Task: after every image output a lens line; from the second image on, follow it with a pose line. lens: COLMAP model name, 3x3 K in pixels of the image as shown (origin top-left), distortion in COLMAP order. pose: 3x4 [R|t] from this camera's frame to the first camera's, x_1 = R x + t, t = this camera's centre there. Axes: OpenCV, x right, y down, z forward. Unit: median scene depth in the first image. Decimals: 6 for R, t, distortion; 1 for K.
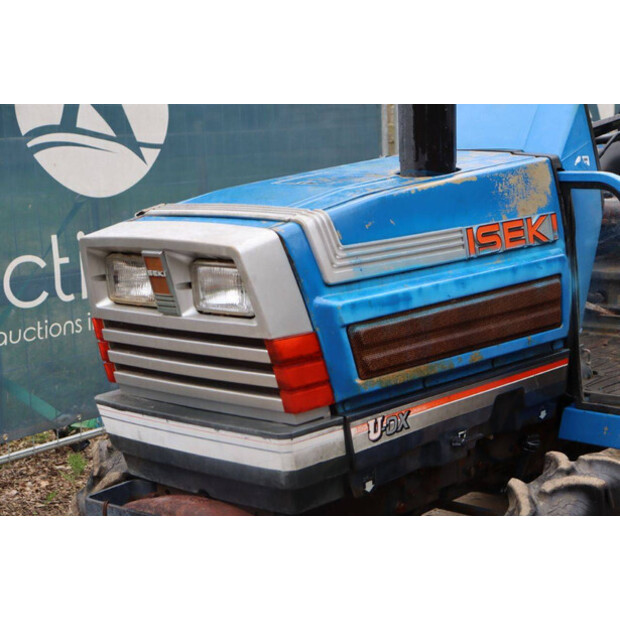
lens RADIAL K [[1317.9, 0, 310.0], [0, 1317.9, 310.0], [0, 0, 1]] dist [0.468351, -0.076127]
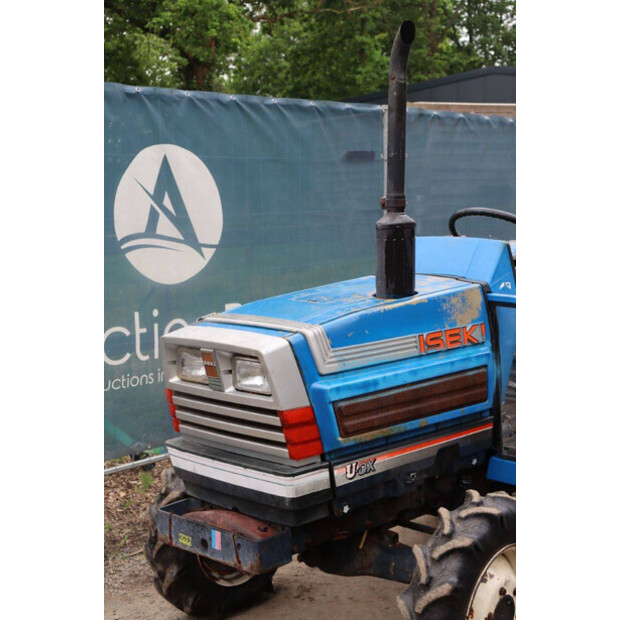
lens RADIAL K [[1167.3, 0, 302.2], [0, 1167.3, 308.7], [0, 0, 1]] dist [0.333376, 0.081779]
pose [[0.998925, 0.029806, -0.035503, 0.033231], [-0.030746, 0.999183, -0.026214, -0.052626], [0.034693, 0.027278, 0.999026, -0.308974]]
